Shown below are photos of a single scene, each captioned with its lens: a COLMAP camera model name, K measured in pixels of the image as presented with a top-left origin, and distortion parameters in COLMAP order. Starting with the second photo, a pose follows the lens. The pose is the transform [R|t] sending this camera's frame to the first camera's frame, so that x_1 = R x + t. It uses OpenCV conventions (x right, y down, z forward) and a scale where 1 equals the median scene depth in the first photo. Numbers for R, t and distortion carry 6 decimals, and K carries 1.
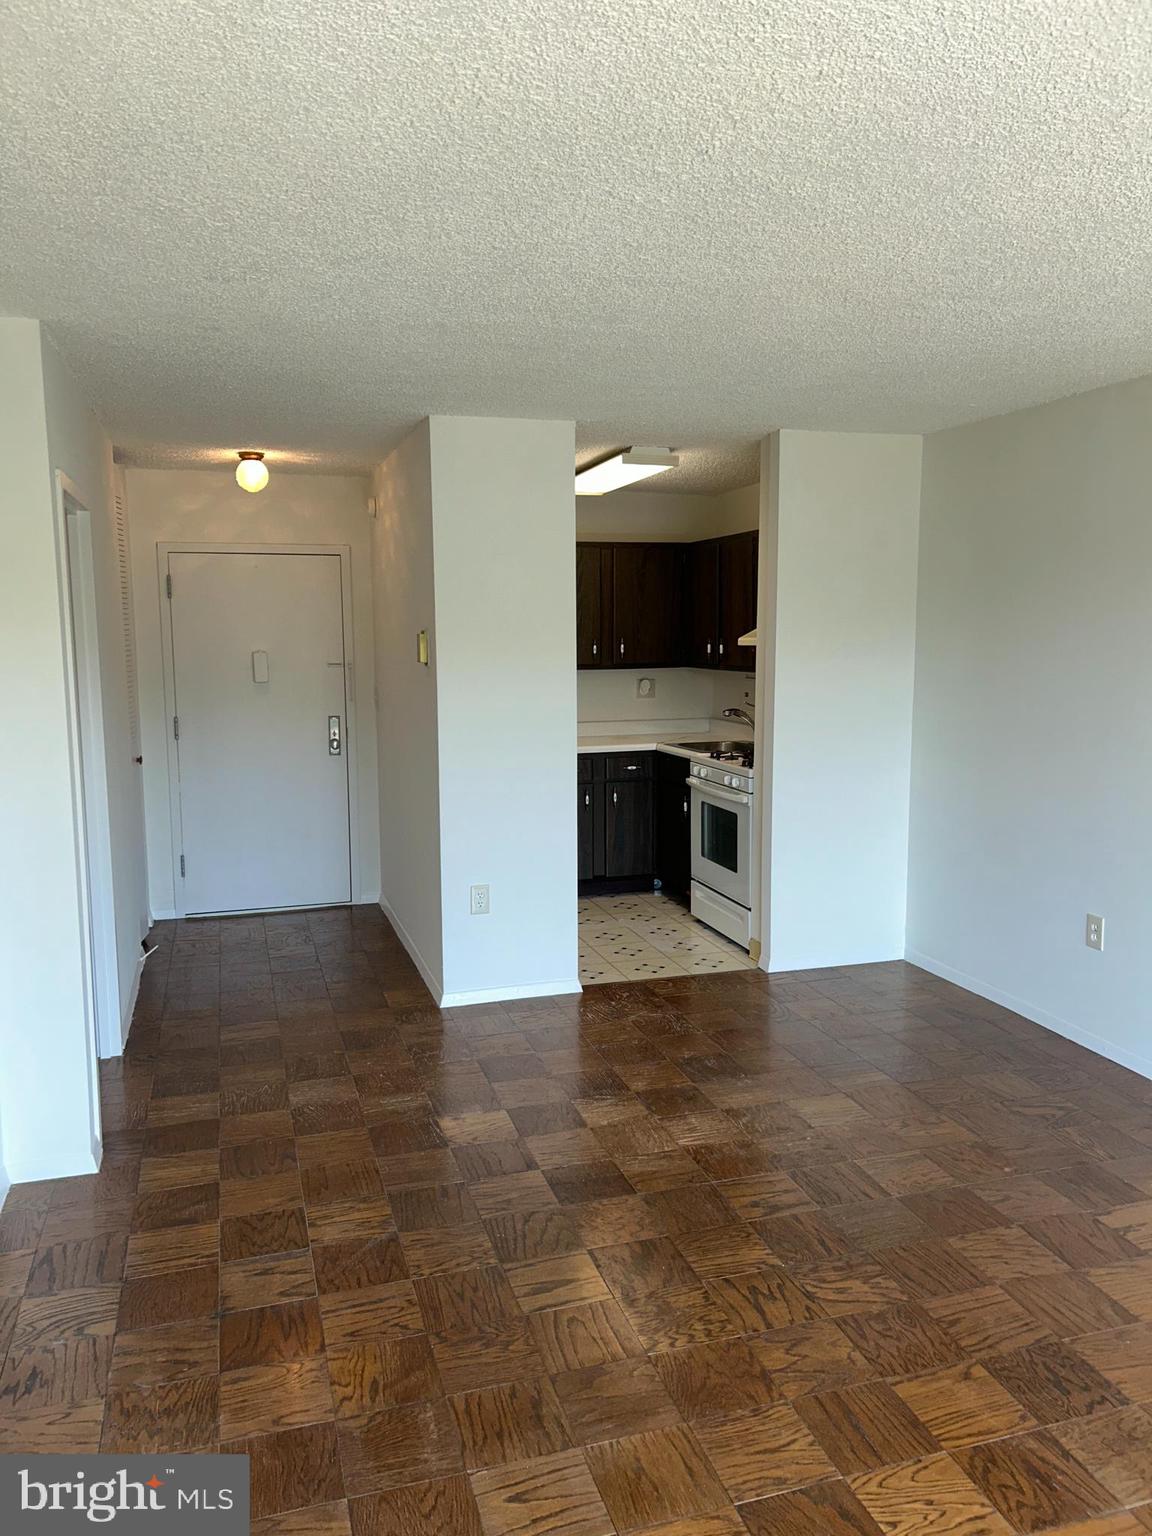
lens RADIAL K [[1158.6, 0, 576.0], [0, 1158.6, 768.0], [0, 0, 1]] dist [0.052774, -0.057299]
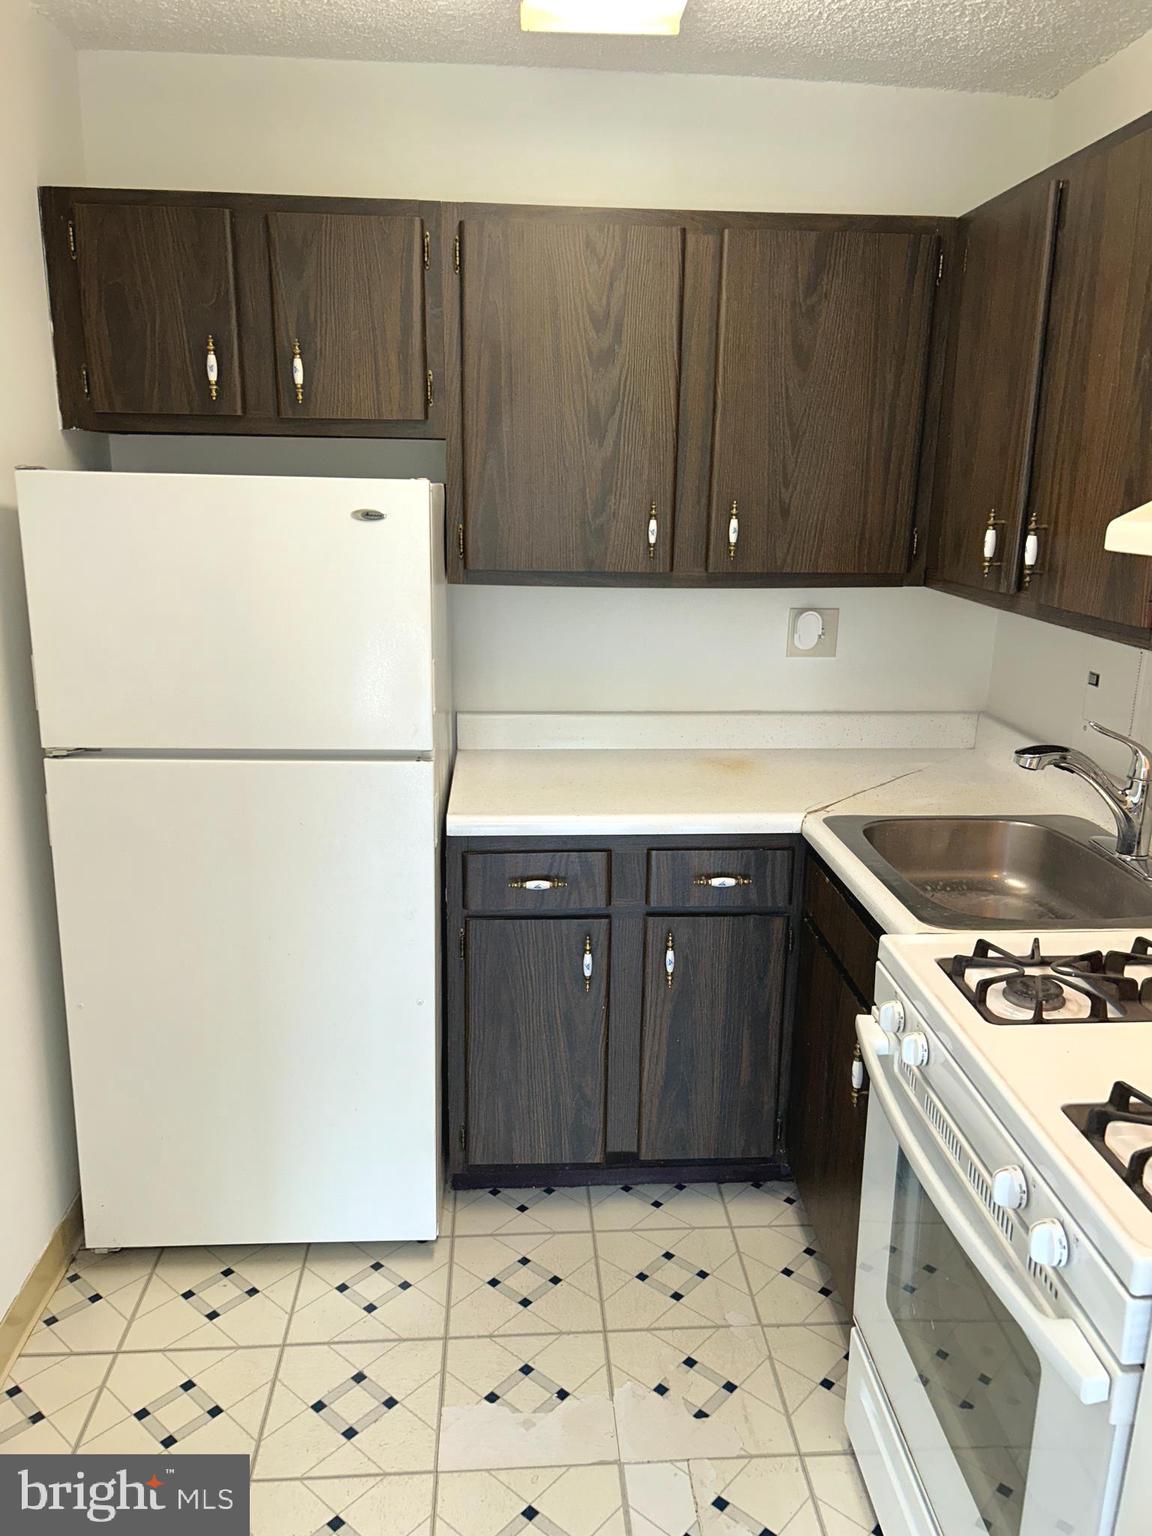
lens RADIAL K [[1158.6, 0, 576.0], [0, 1158.6, 768.0], [0, 0, 1]] dist [0.052774, -0.057299]
pose [[0.972042, 0.076090, -0.222137, 0.110965], [-0.046030, 0.989432, 0.137497, -0.111226], [0.230251, -0.123428, 0.965272, 0.909598]]
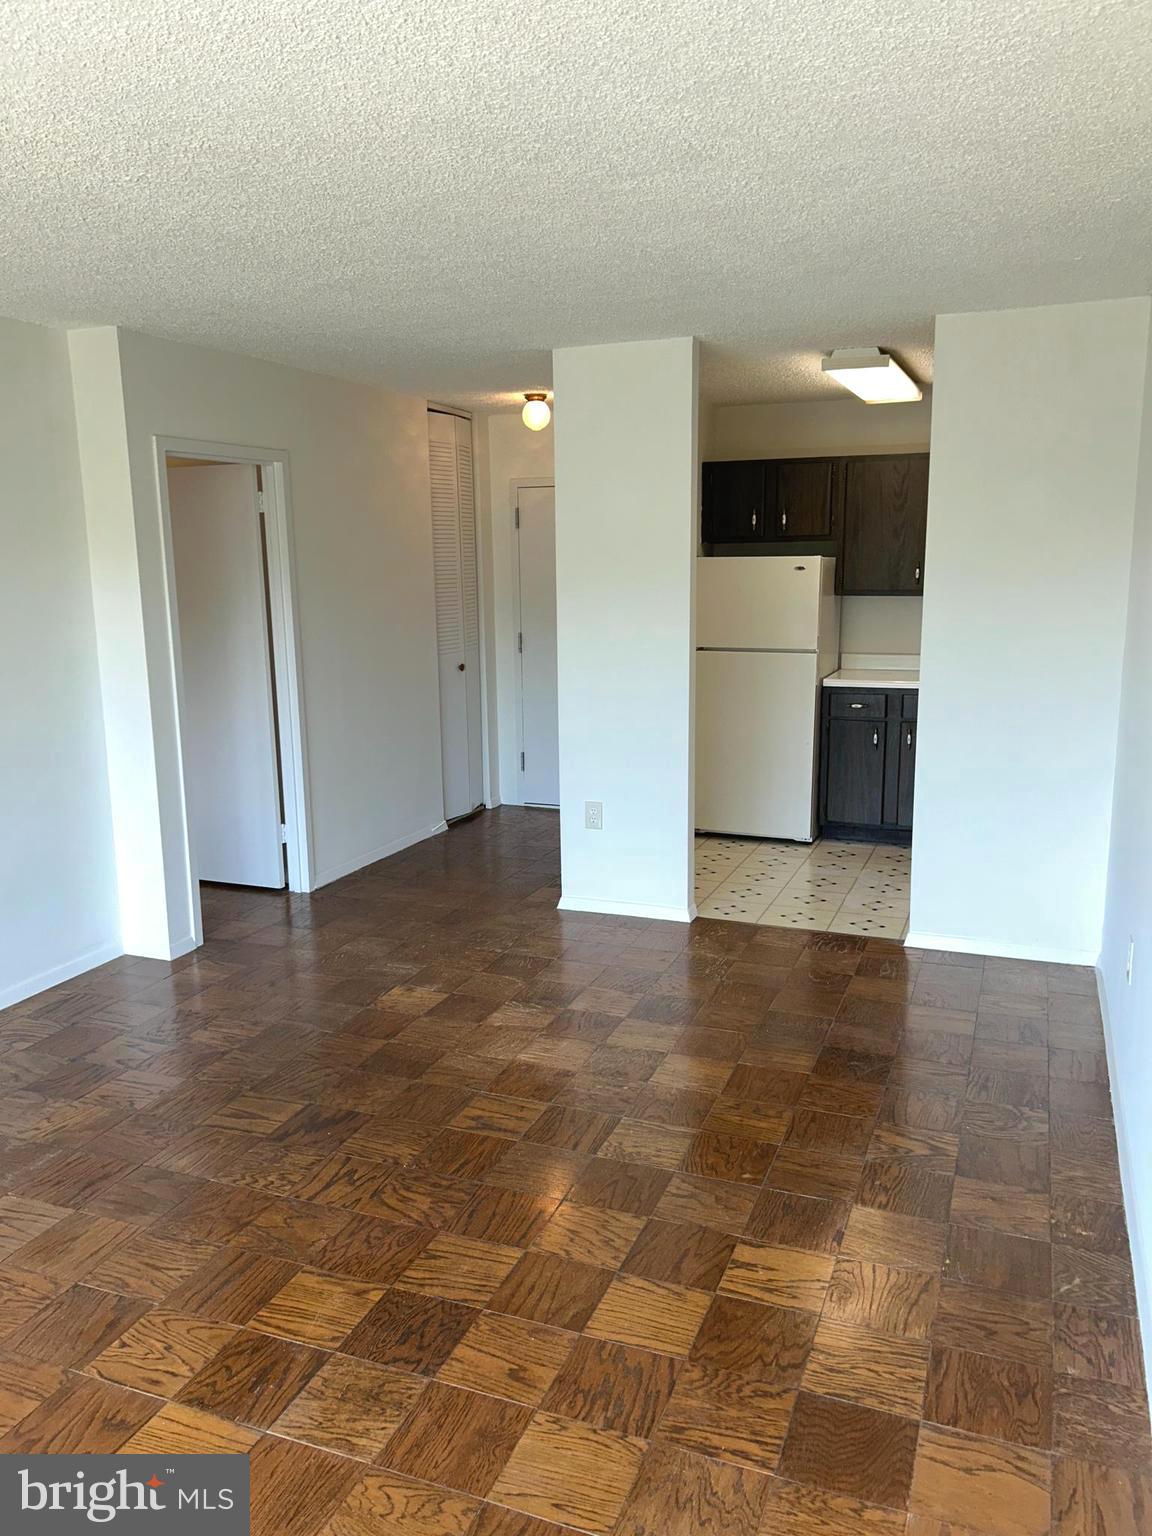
lens RADIAL K [[1158.6, 0, 576.0], [0, 1158.6, 768.0], [0, 0, 1]] dist [0.052774, -0.057299]
pose [[0.778398, 0.110170, -0.618029, 0.549502], [-0.068931, 0.993527, 0.090290, -0.022537], [0.623976, -0.027680, 0.780953, 0.171339]]
